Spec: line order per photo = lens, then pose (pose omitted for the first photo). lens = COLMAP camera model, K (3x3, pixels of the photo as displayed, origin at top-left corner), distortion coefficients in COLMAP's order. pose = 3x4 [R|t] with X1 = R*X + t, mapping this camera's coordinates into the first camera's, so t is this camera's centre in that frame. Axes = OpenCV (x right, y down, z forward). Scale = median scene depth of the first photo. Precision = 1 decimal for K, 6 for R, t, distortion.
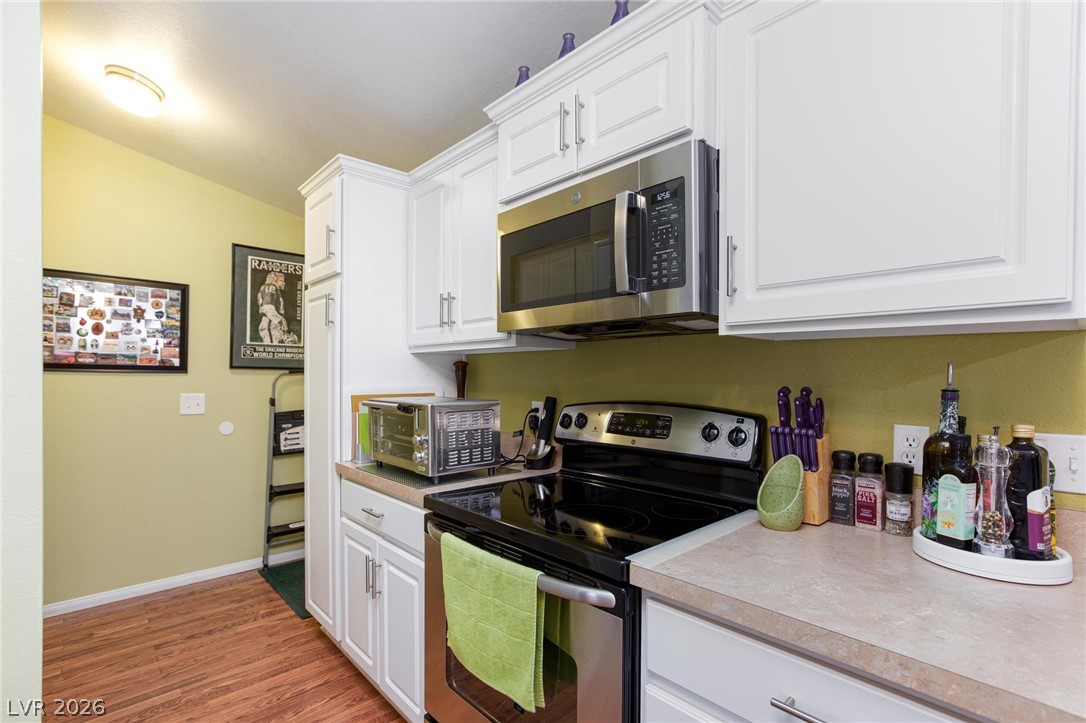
lens RADIAL K [[510.5, 0, 542.5], [0, 510.5, 379.3], [0, 0, 1]] dist [-0.002314, -0.000051]
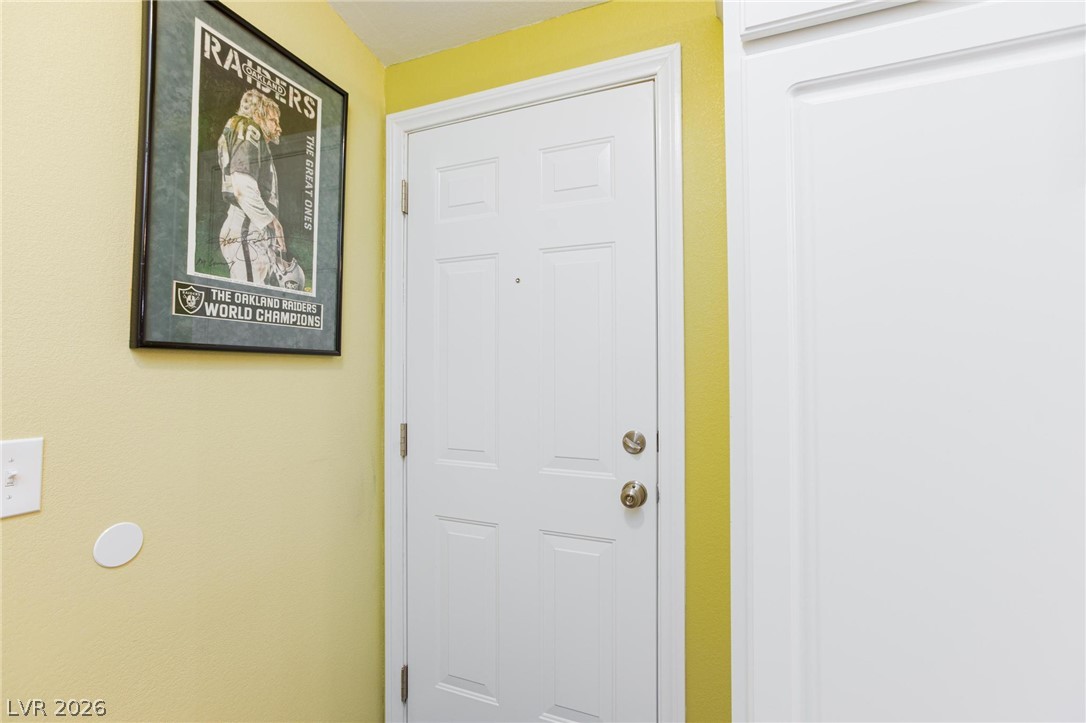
lens RADIAL K [[496.5, 0, 543.0], [0, 496.5, 361.5], [0, 0, 1]] dist [-0.000199, 0.000462]
pose [[0.904796, 0.003123, 0.425833, -0.572068], [0.004496, 0.999847, -0.016885, -0.007396], [-0.425821, 0.017191, 0.904644, 0.684208]]
